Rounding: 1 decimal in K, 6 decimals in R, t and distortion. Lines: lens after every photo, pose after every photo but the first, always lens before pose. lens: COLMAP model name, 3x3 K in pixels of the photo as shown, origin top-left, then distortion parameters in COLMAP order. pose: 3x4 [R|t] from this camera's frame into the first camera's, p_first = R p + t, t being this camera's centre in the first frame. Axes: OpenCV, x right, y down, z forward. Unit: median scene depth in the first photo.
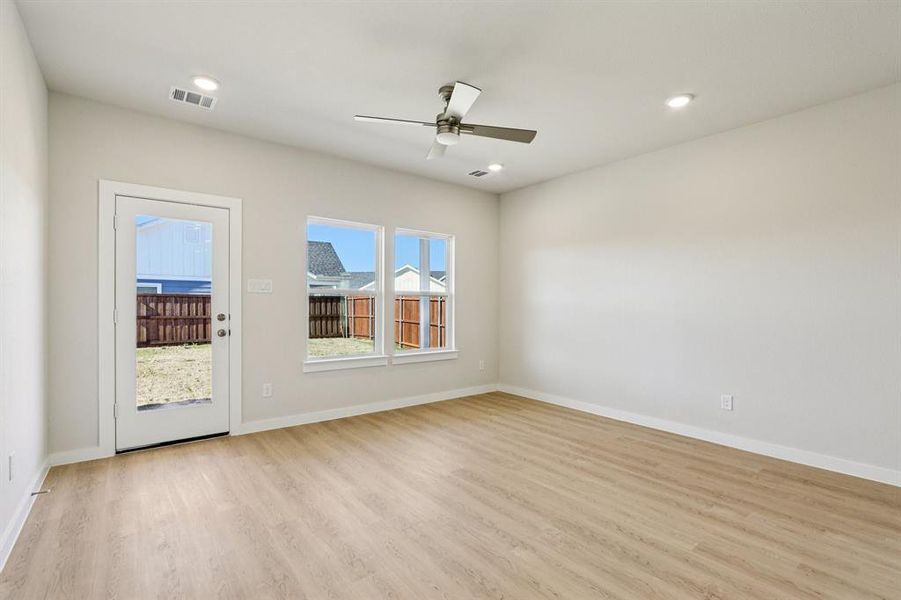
lens RADIAL K [[418.7, 0, 455.3], [0, 418.7, 307.0], [0, 0, 1]] dist [-0.015727, 0.000349]
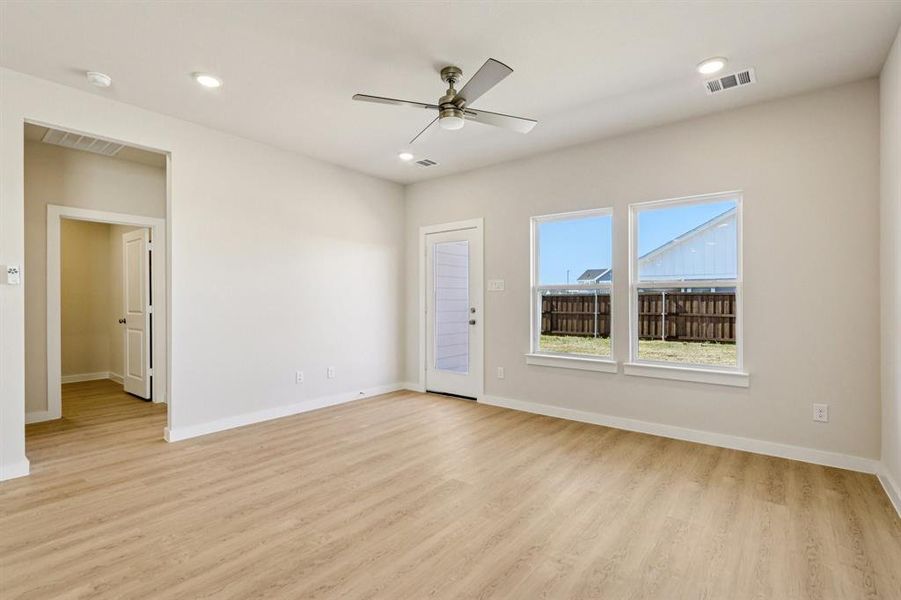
lens RADIAL K [[418.7, 0, 453.3], [0, 418.7, 301.4], [0, 0, 1]] dist [-0.015727, 0.000349]
pose [[0.222947, -0.004159, -0.974822, 0.503241], [-0.006895, 0.999959, -0.005843, 0.003525], [0.974806, 0.008025, 0.222910, 0.444716]]
